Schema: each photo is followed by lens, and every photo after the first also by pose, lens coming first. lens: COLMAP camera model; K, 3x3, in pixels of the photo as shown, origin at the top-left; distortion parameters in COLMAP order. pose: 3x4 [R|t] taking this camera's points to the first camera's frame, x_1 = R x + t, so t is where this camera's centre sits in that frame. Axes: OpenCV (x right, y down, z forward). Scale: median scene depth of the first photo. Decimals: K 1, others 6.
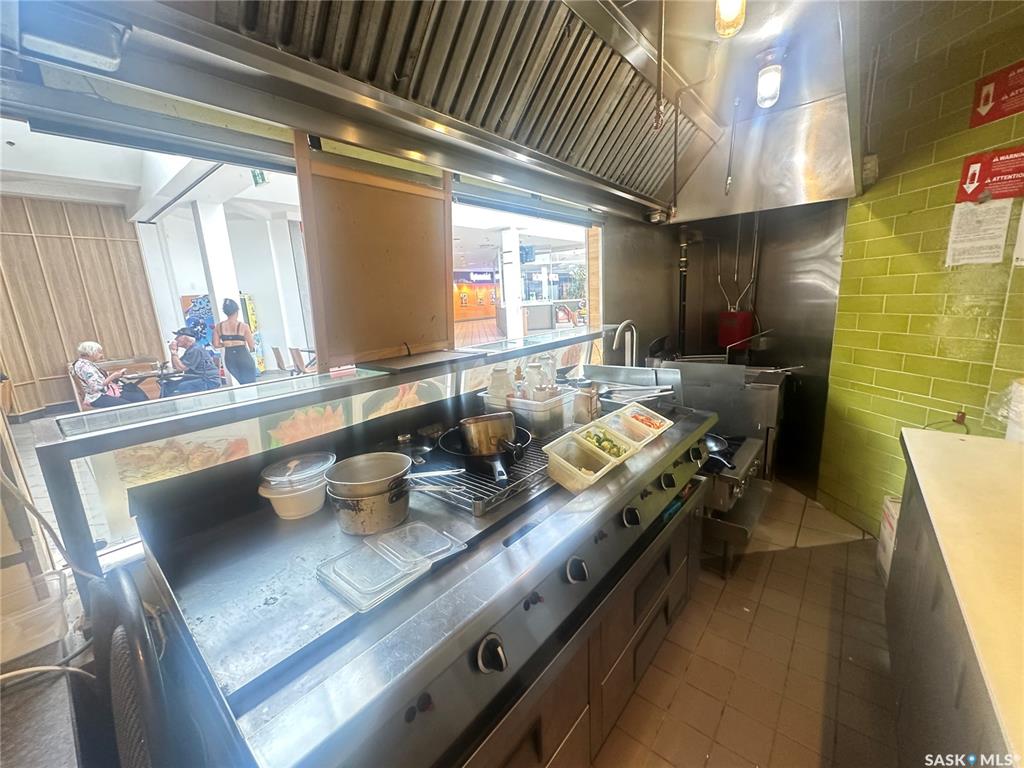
lens RADIAL K [[408.5, 0, 512.0], [0, 408.5, 384.0], [0, 0, 1]] dist [-0.003308, 0.000192]
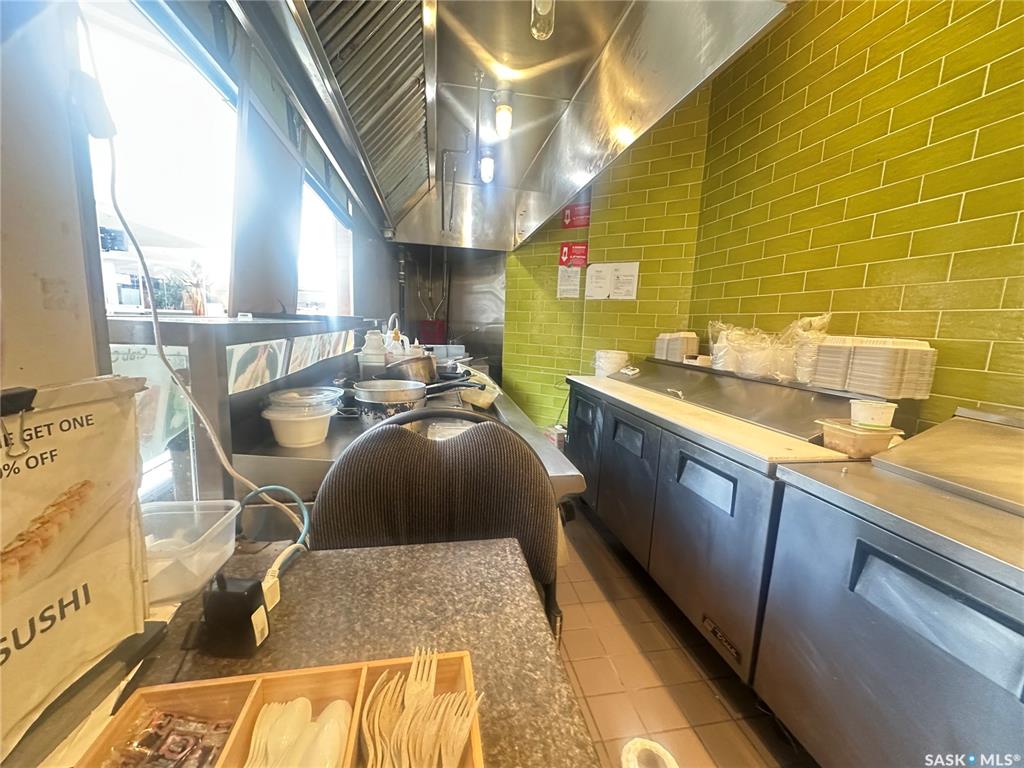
lens RADIAL K [[408.5, 0, 512.0], [0, 408.5, 384.0], [0, 0, 1]] dist [-0.003308, 0.000192]
pose [[0.632984, -0.038219, 0.773221, -0.422920], [0.086417, 0.996027, -0.021513, 0.102829], [-0.769327, 0.080437, 0.633772, -0.005998]]
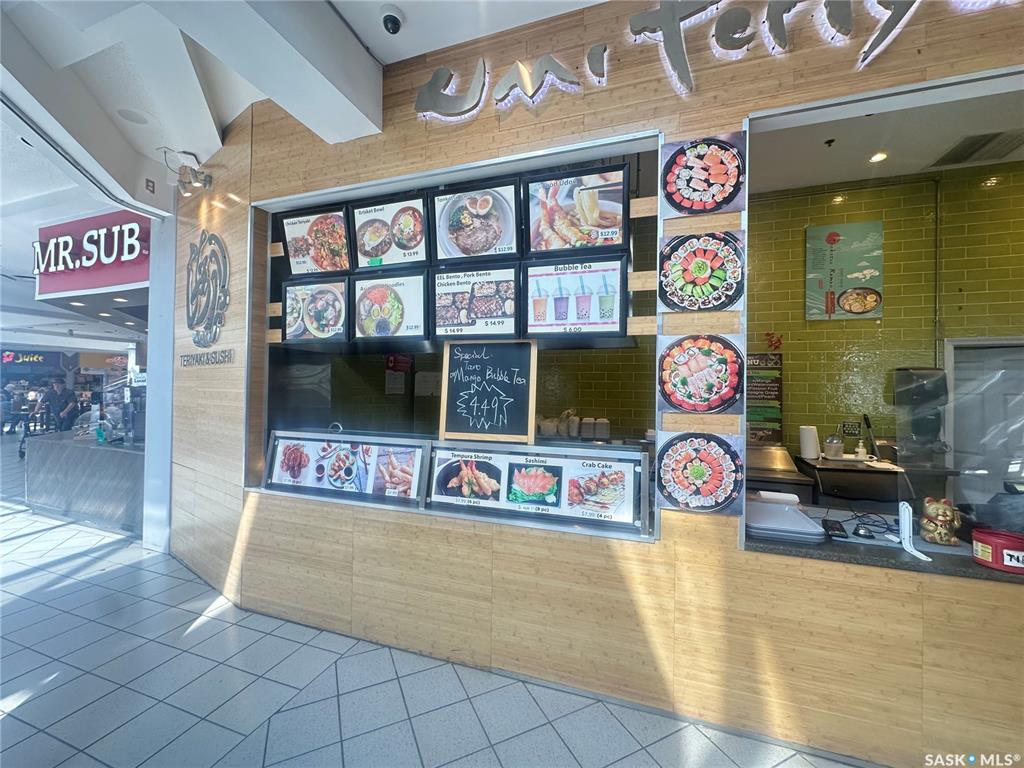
lens RADIAL K [[408.5, 0, 512.0], [0, 408.5, 384.0], [0, 0, 1]] dist [-0.003308, 0.000192]
pose [[-0.357421, 0.059549, 0.932043, -1.144699], [0.197143, 0.980289, 0.012969, -0.176730], [-0.912899, 0.188382, -0.362116, 0.914617]]
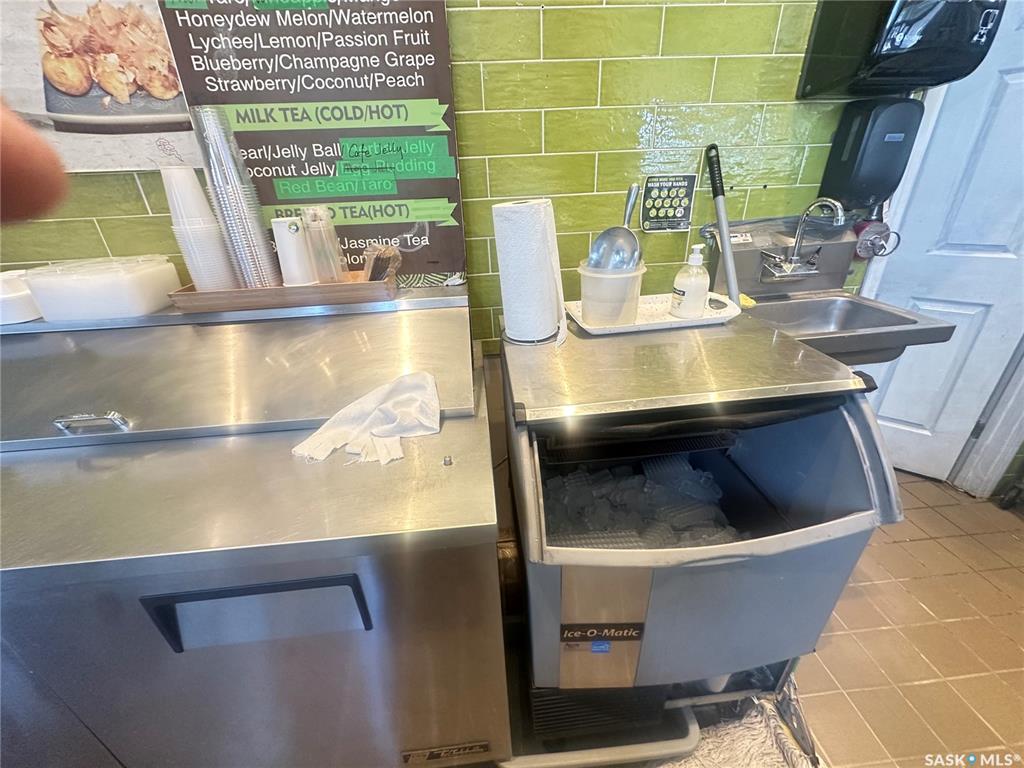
lens RADIAL K [[408.5, 0, 512.0], [0, 408.5, 384.0], [0, 0, 1]] dist [-0.003308, 0.000192]
pose [[-0.702704, -0.238194, 0.670426, -0.391725], [0.221269, 0.822403, 0.524112, 0.151210], [-0.676201, 0.516640, -0.525201, -0.317055]]
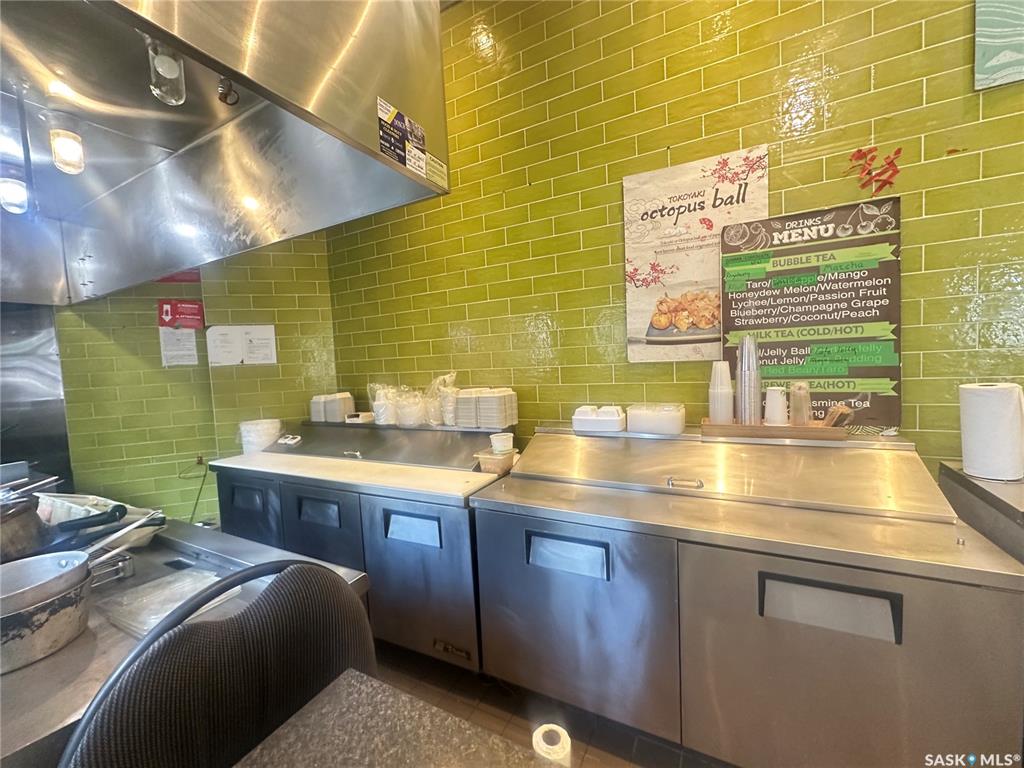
lens RADIAL K [[408.5, 0, 512.0], [0, 408.5, 384.0], [0, 0, 1]] dist [-0.003308, 0.000192]
pose [[-0.203249, 0.003759, 0.979120, -0.509983], [0.260380, 0.964192, 0.050349, 0.025961], [-0.943871, 0.265177, -0.196950, 0.079802]]
